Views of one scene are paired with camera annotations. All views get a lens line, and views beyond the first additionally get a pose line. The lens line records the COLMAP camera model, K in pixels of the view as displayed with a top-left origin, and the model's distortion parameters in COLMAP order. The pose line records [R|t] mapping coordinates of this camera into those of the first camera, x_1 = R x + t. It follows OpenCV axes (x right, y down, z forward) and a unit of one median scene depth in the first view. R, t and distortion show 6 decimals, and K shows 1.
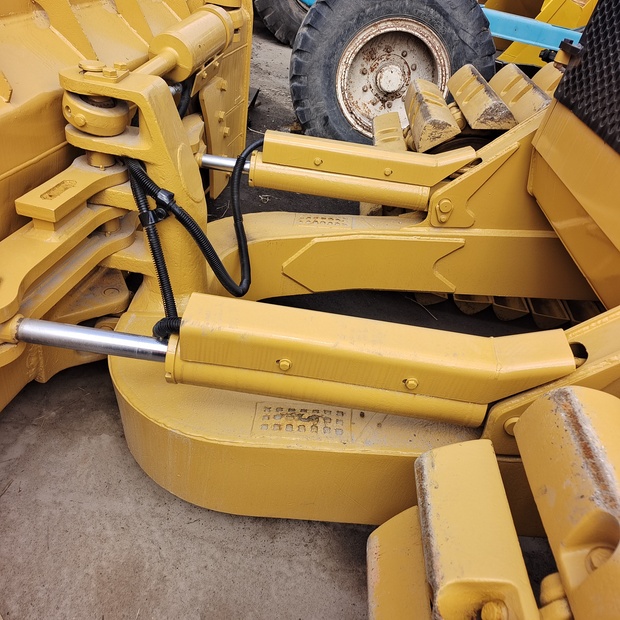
lens RADIAL K [[549.5, 0, 310.0], [0, 549.5, 310.0], [0, 0, 1]] dist [0.021494, 0.000619]
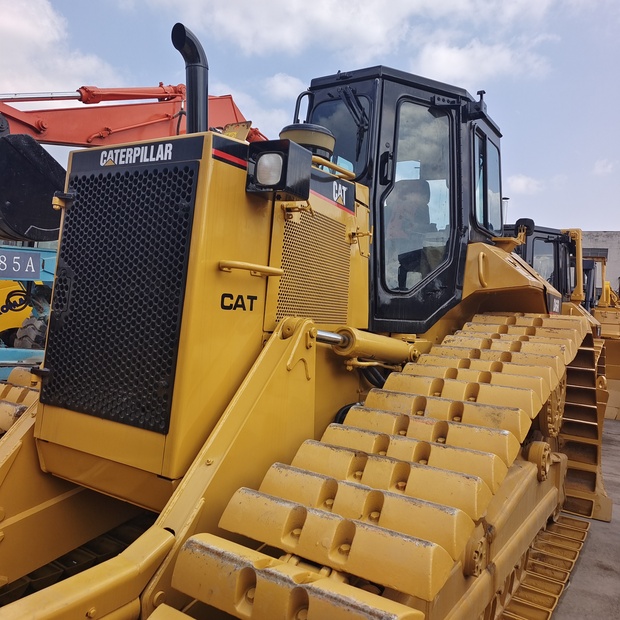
lens RADIAL K [[549.5, 0, 310.0], [0, 549.5, 310.0], [0, 0, 1]] dist [0.021494, 0.000619]
pose [[0.480634, -0.135293, 0.866422, -0.629151], [0.520856, 0.838907, -0.157941, 0.000395], [-0.705479, 0.527192, 0.473675, -0.424685]]
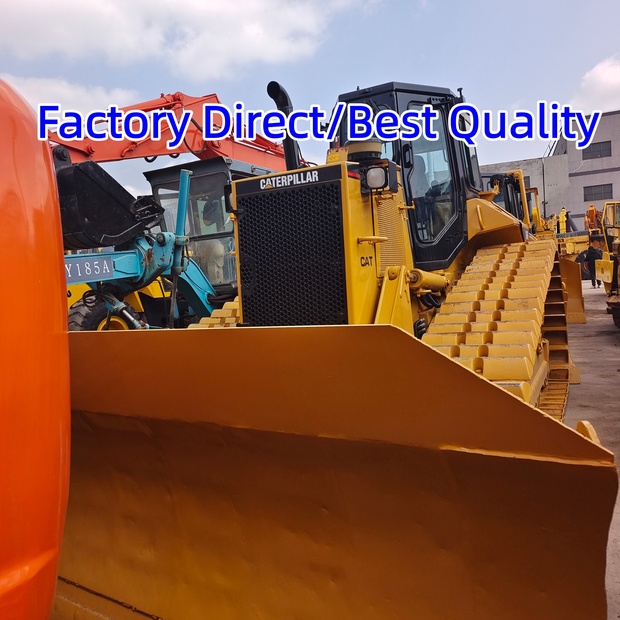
lens RADIAL K [[549.5, 0, 310.0], [0, 549.5, 310.0], [0, 0, 1]] dist [0.021494, 0.000619]
pose [[0.360678, -0.260850, 0.895471, -2.081095], [0.658953, 0.750732, -0.046725, -0.309069], [-0.660070, 0.606926, 0.442660, -0.364979]]
